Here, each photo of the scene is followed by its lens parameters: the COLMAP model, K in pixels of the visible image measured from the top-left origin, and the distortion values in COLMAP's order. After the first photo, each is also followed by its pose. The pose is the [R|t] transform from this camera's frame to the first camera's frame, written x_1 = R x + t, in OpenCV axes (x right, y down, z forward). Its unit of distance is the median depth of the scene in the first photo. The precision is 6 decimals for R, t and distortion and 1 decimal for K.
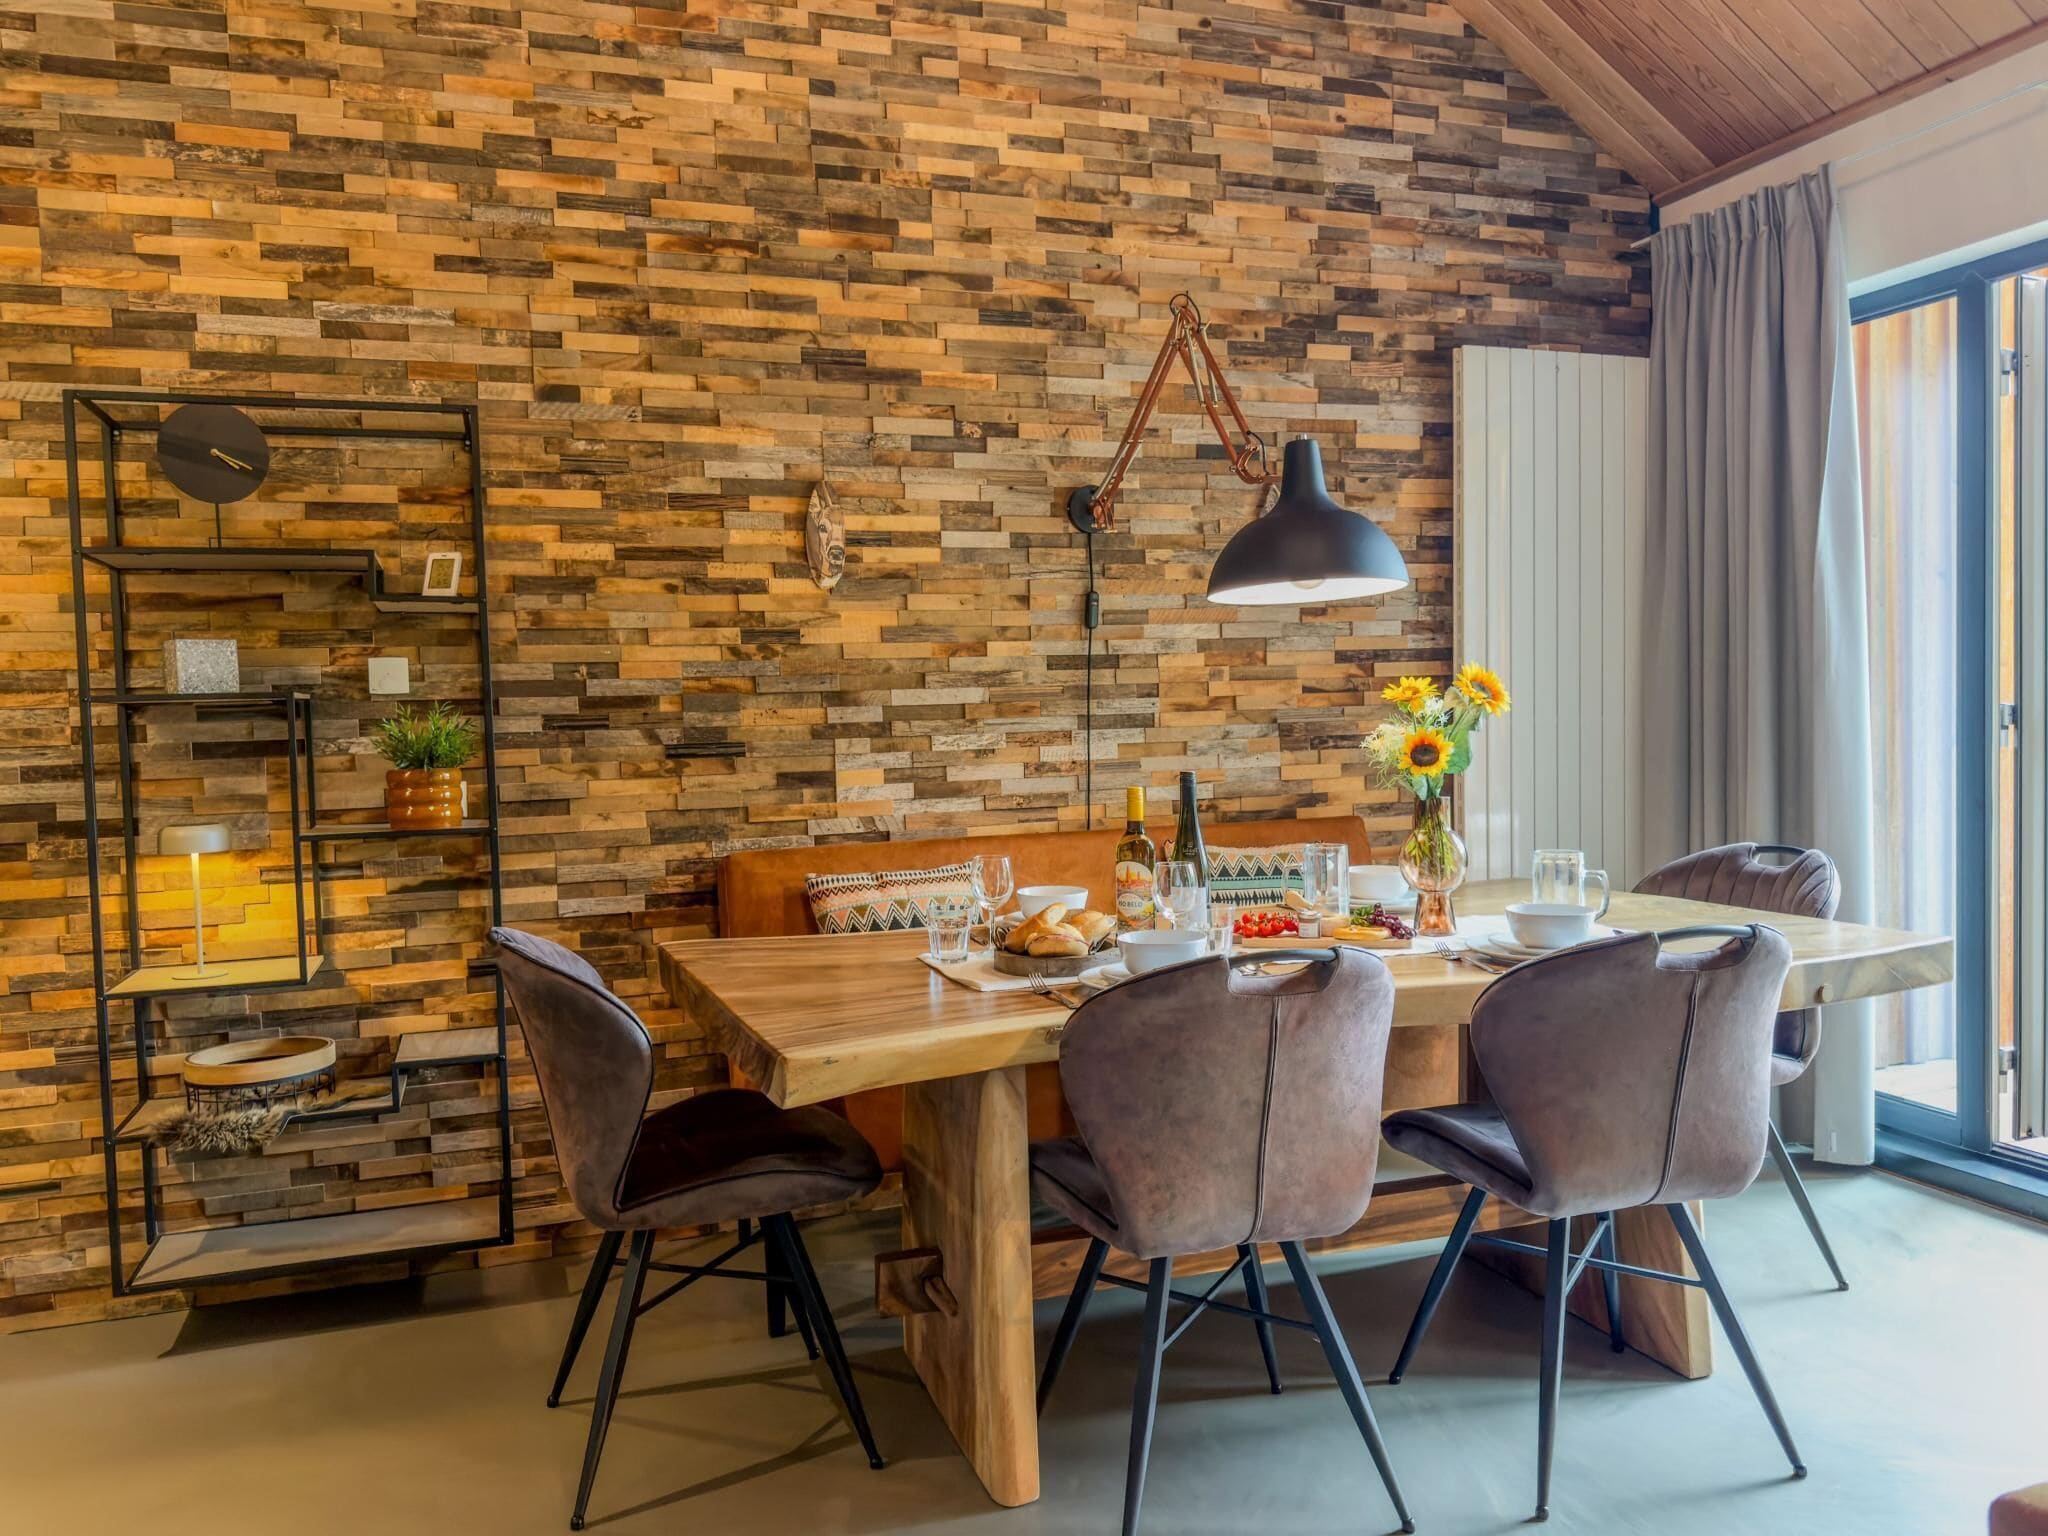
lens RADIAL K [[1566.5, 0, 1046.2], [0, 1566.5, 794.0], [0, 0, 1]] dist [0.066986, -0.094712]
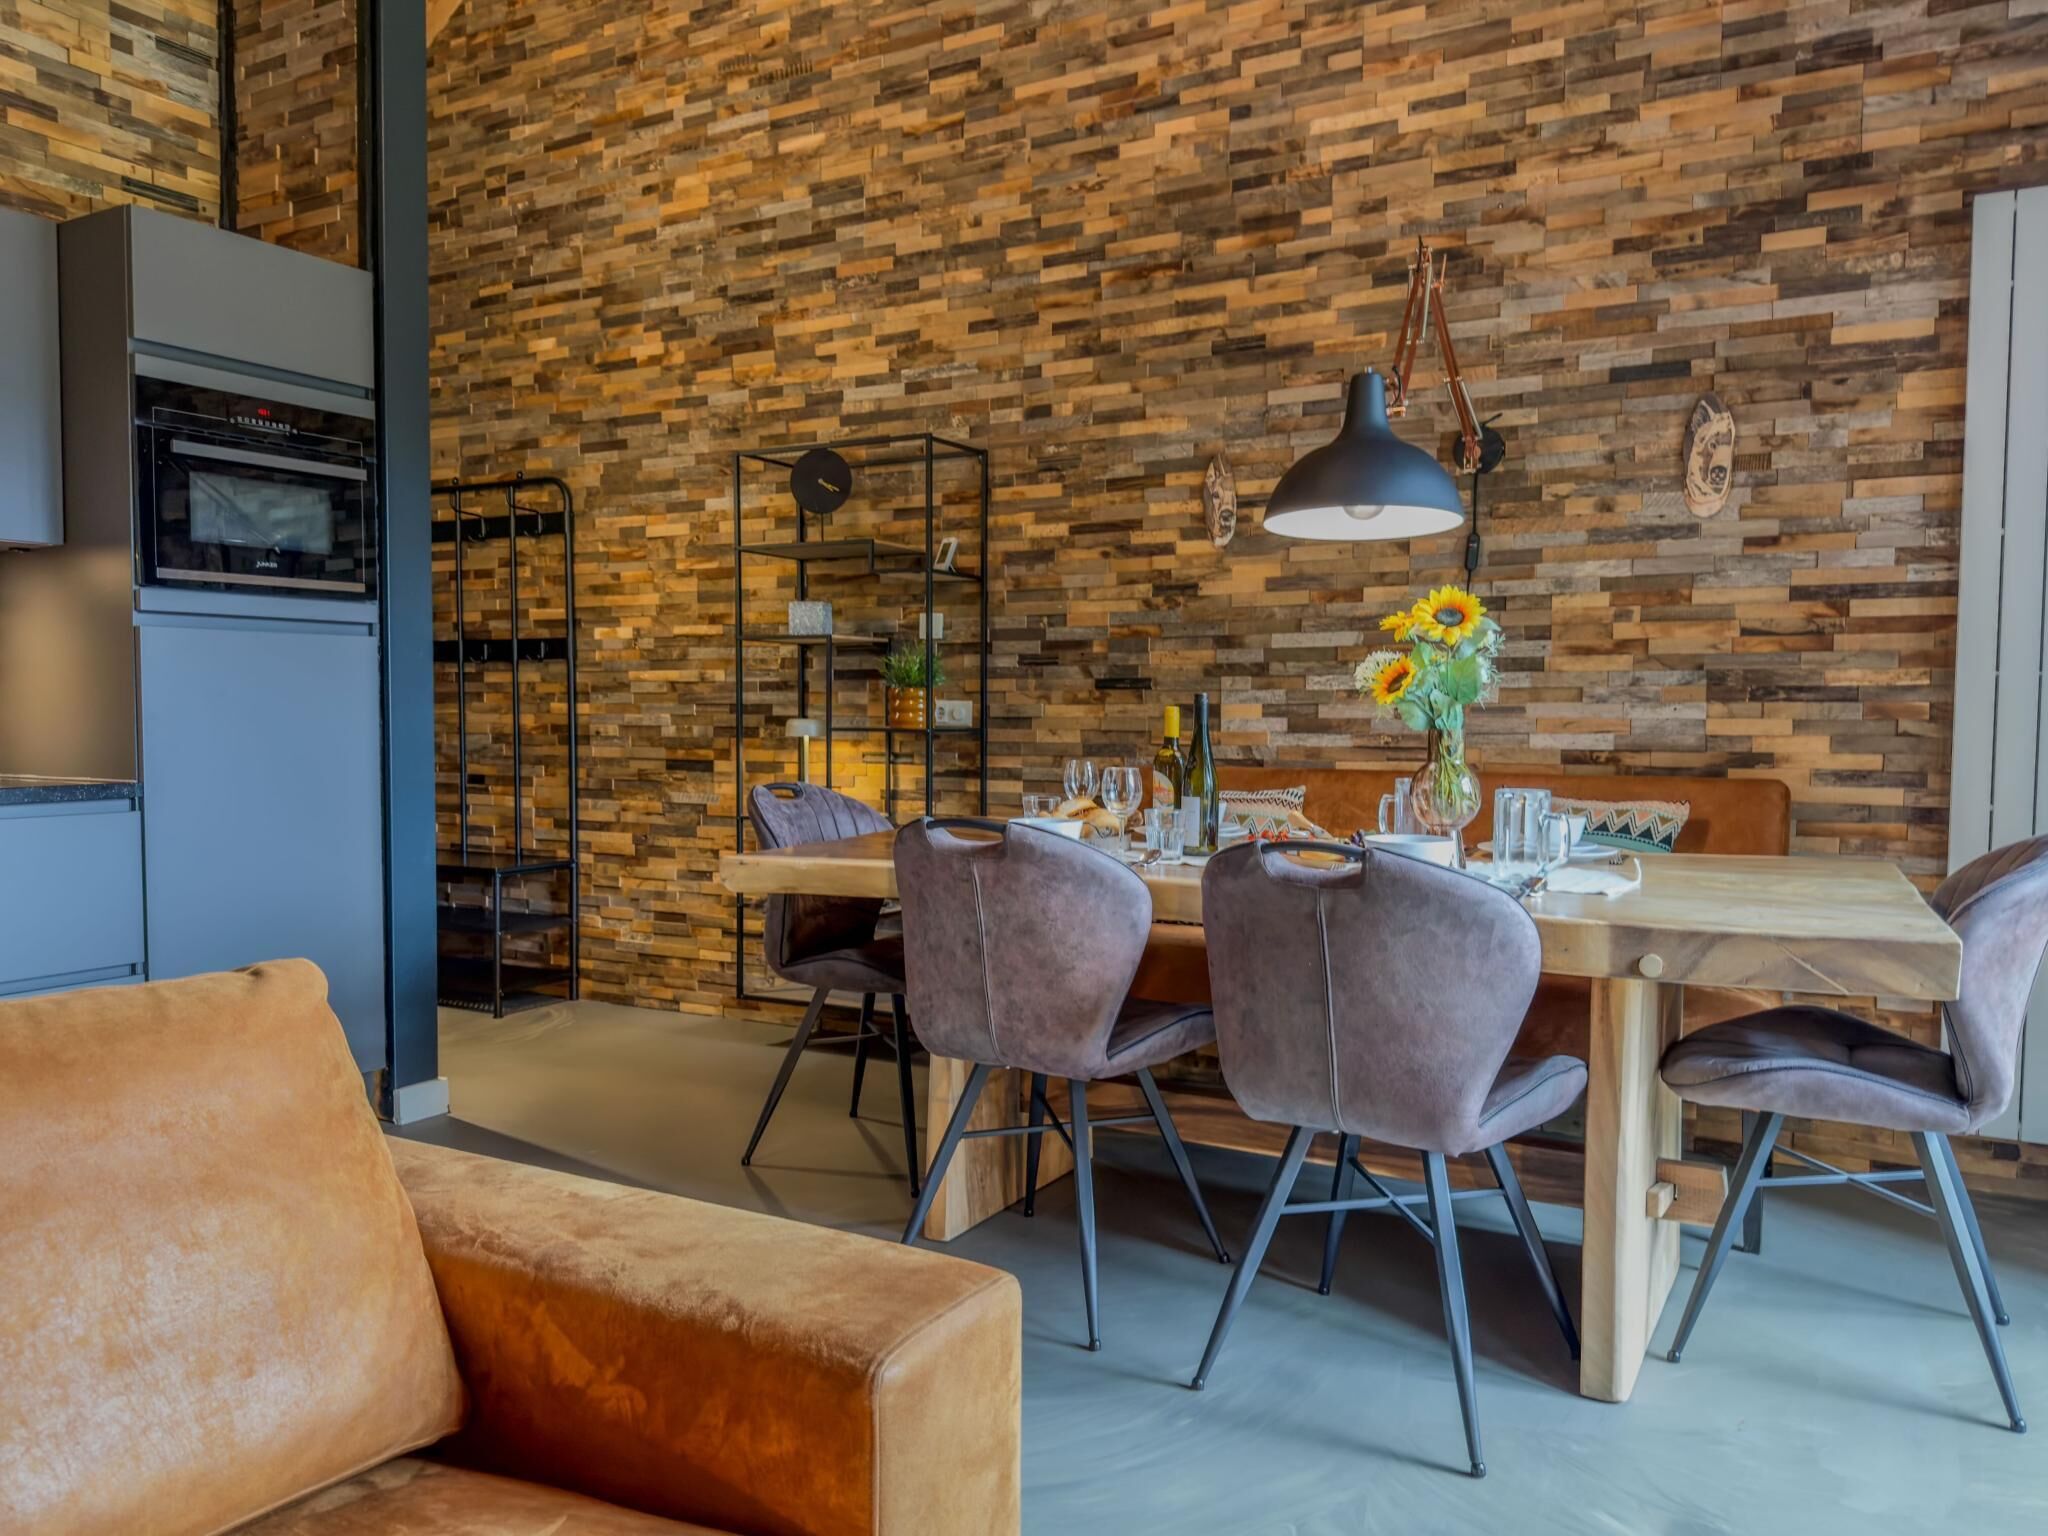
lens RADIAL K [[1566.5, 0, 1057.6], [0, 1566.5, 808.0], [0, 0, 1]] dist [0.066986, -0.094712]
pose [[0.637237, 0.073435, -0.767161, 0.711214], [-0.063151, 0.997078, 0.042987, 0.020558], [0.768076, 0.021055, 0.640012, 0.168240]]
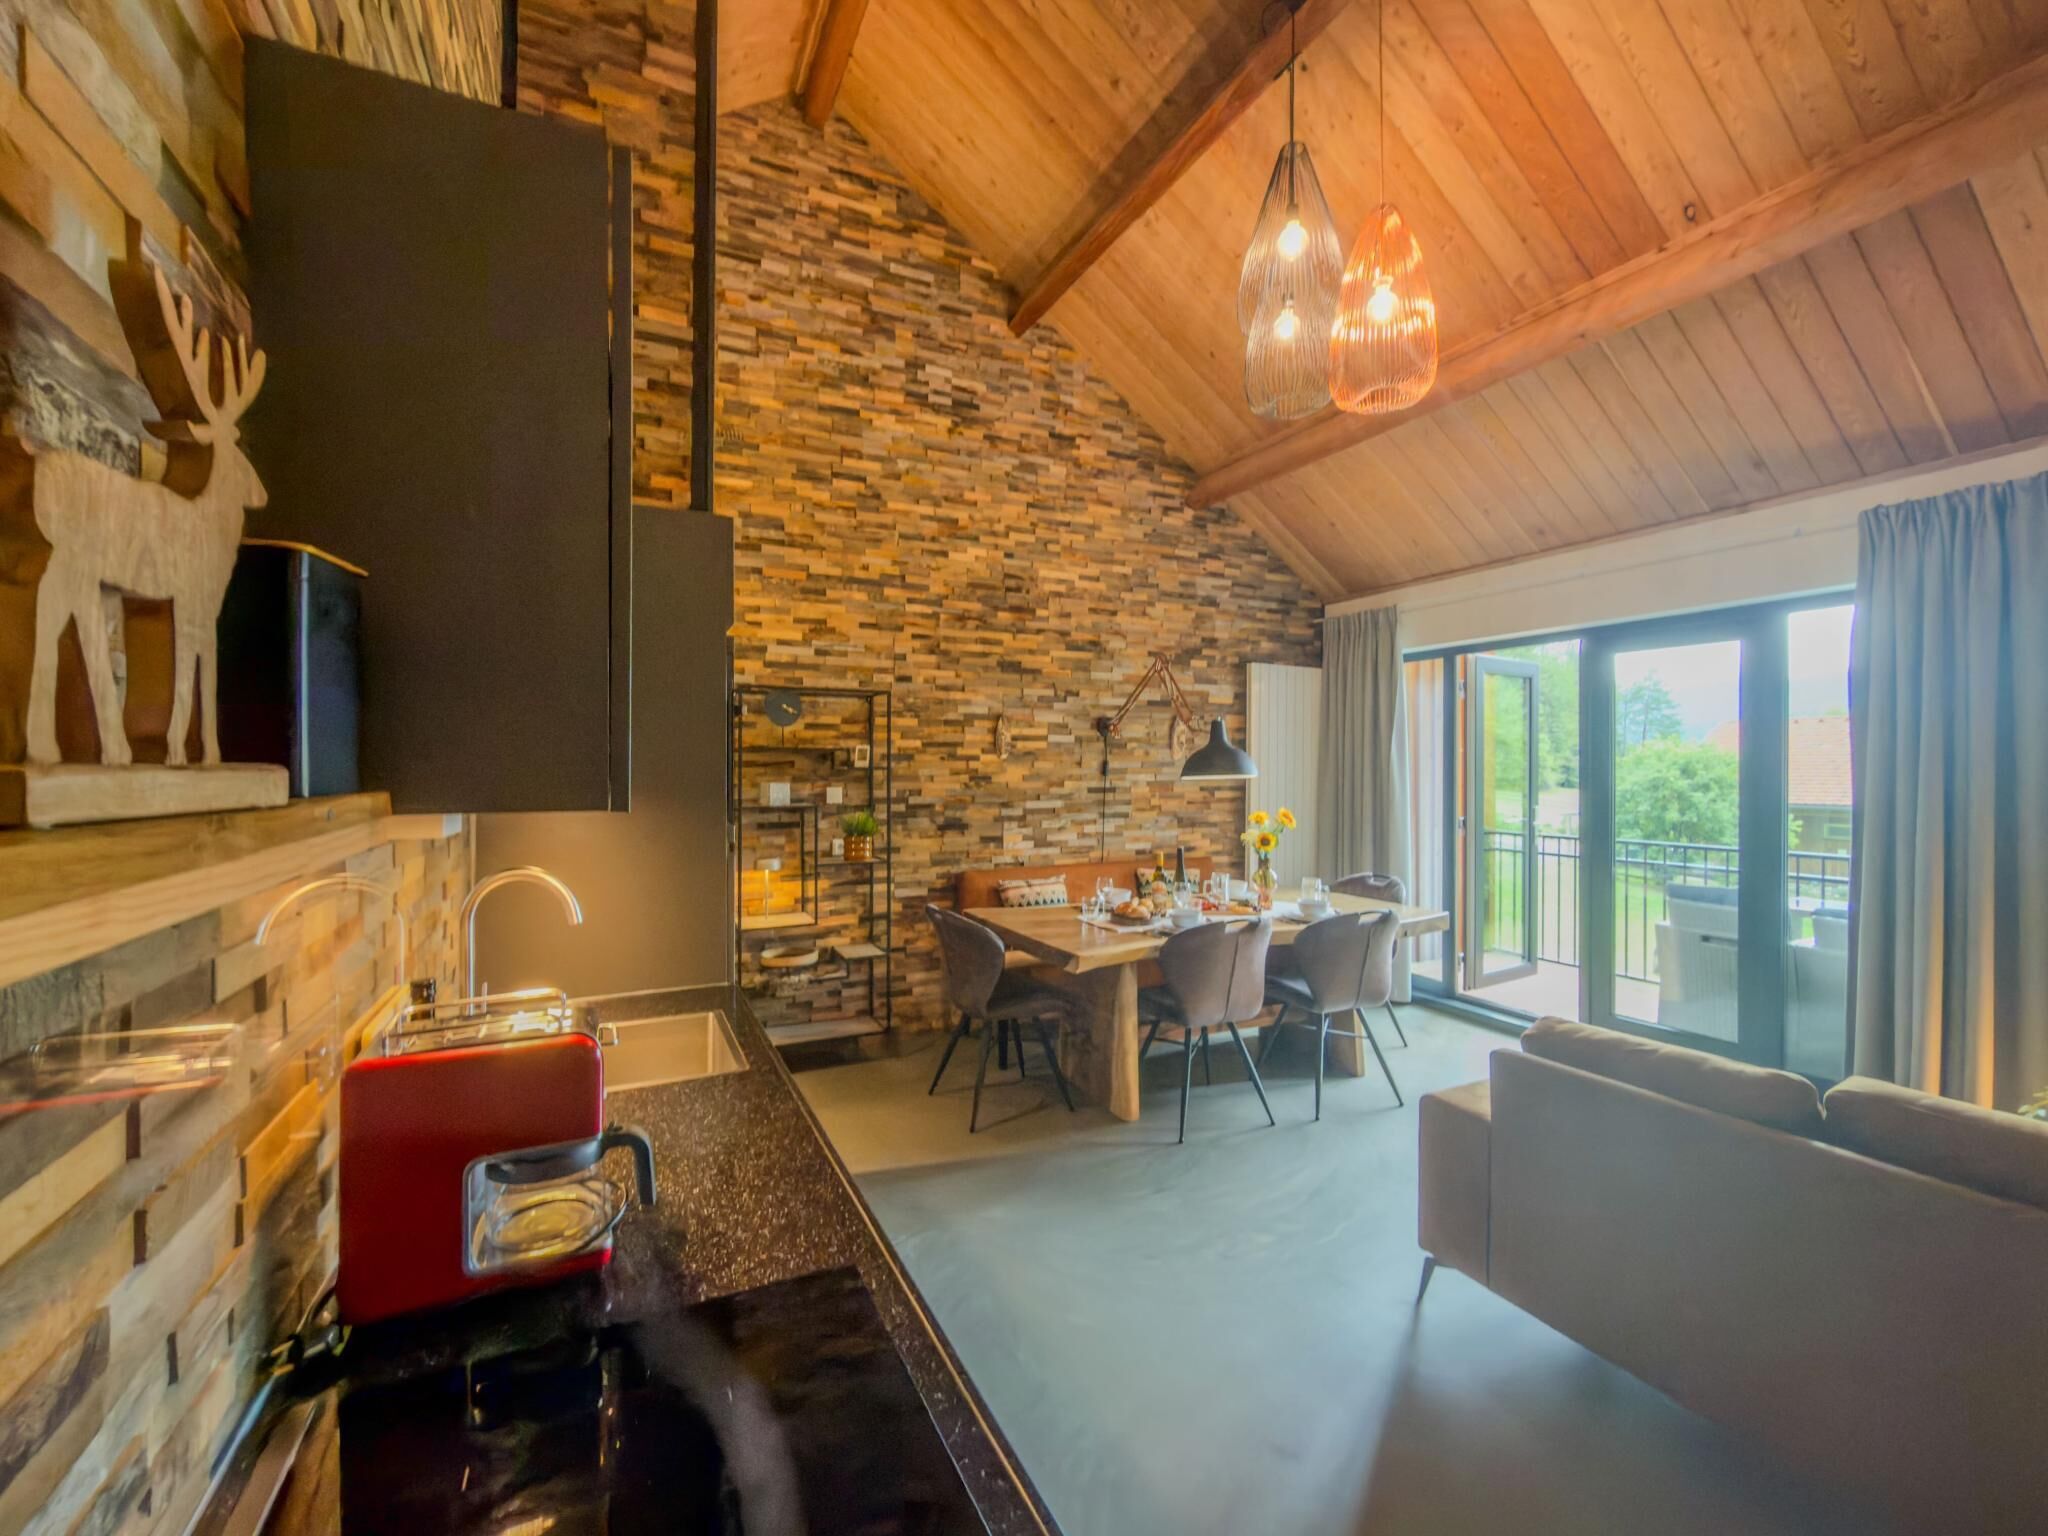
lens RADIAL K [[849.2, 0, 1054.1], [0, 849.2, 777.4], [0, 0, 1]] dist [0.000710, 0.001679]
pose [[0.992224, 0.029322, 0.120960, -0.223929], [-0.023496, 0.998507, -0.049315, -0.042753], [-0.122226, 0.046090, 0.991432, -0.294427]]
